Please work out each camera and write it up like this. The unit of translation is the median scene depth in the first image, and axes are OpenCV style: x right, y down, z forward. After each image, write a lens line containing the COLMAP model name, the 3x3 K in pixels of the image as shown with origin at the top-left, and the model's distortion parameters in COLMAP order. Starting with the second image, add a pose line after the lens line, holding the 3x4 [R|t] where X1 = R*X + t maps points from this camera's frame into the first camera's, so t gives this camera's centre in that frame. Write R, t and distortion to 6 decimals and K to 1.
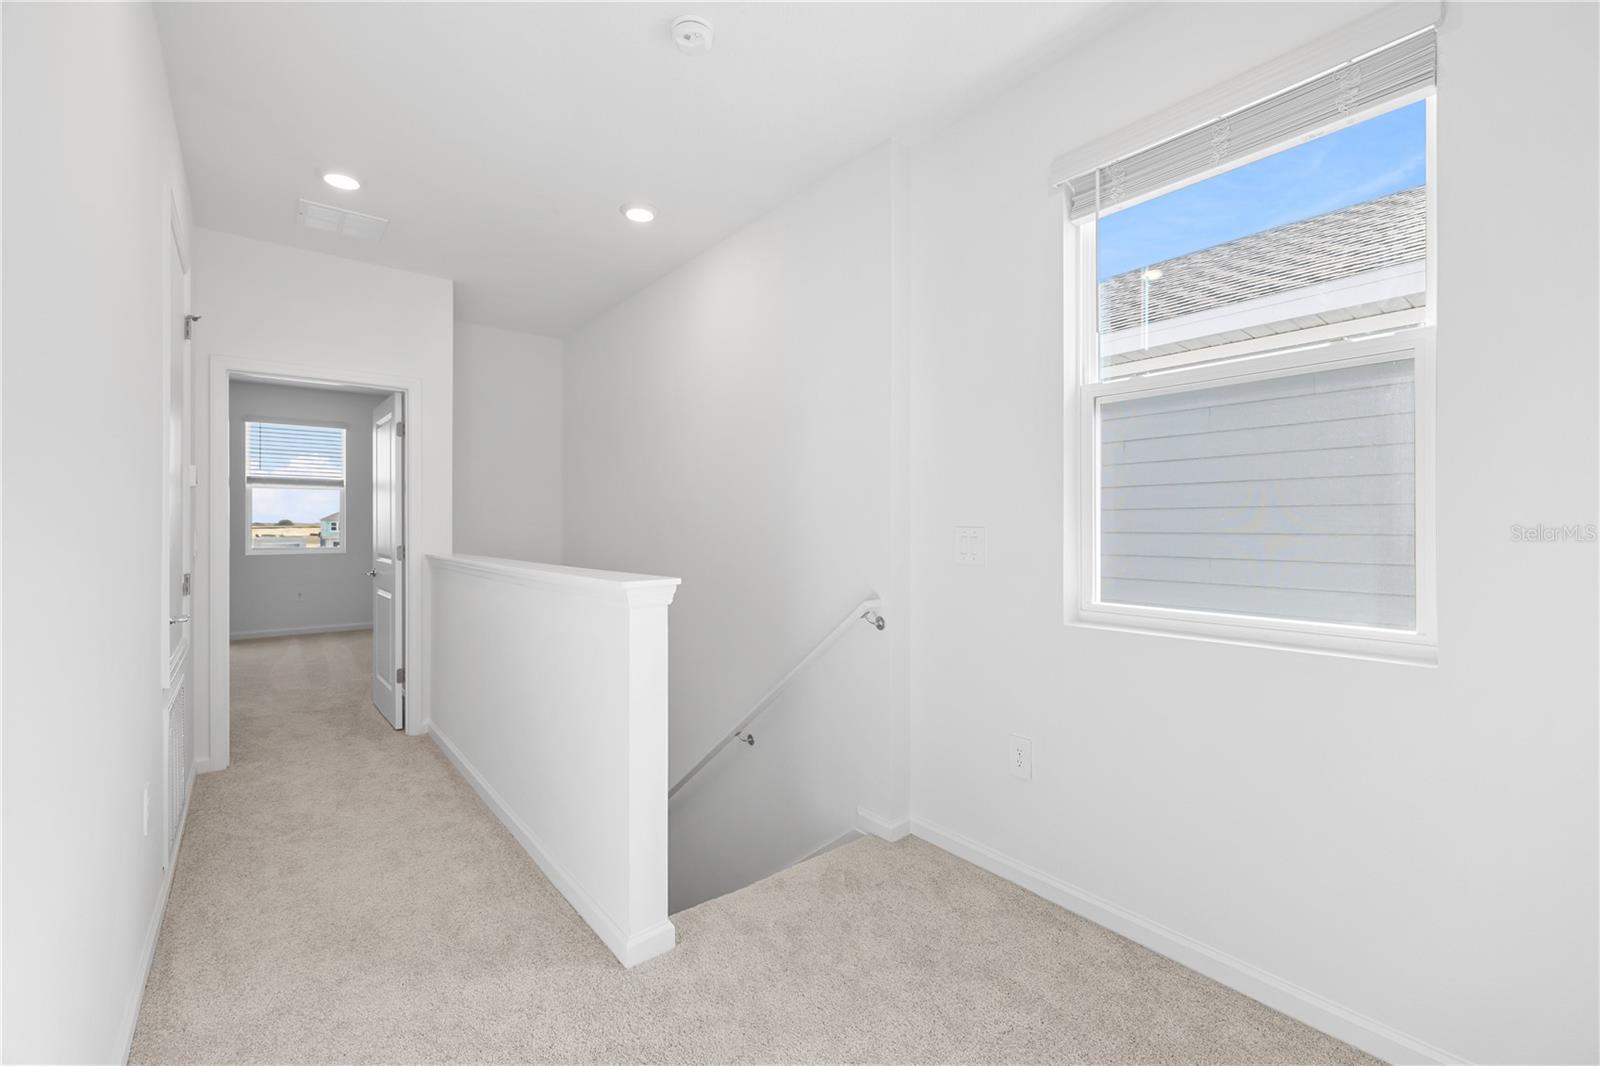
lens RADIAL K [[690.5, 0, 796.4], [0, 690.5, 521.5], [0, 0, 1]] dist [-0.001400, -0.000125]
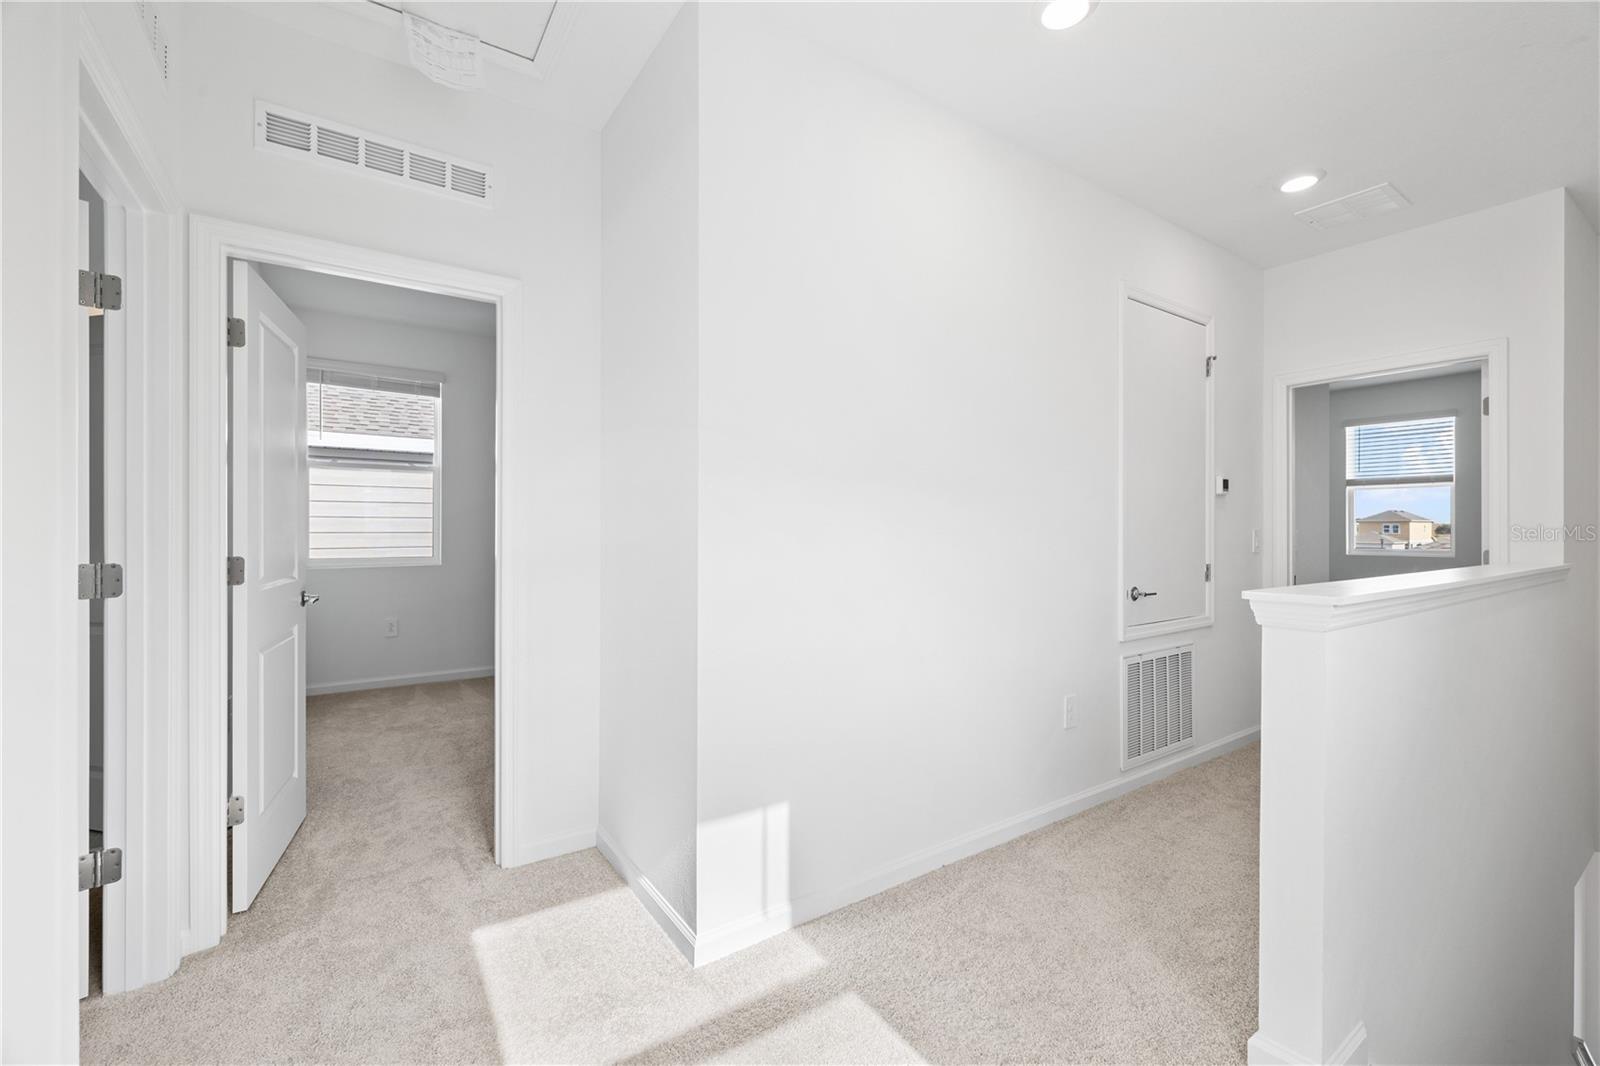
lens RADIAL K [[668.8, 0, 800.0], [0, 668.8, 533.0], [0, 0, 1]] dist [0.000370, 0.000112]
pose [[-0.072012, 0.010092, -0.997353, 0.276828], [0.003025, 0.999946, 0.009900, 0.003381], [0.997399, -0.002304, -0.072039, 0.253772]]
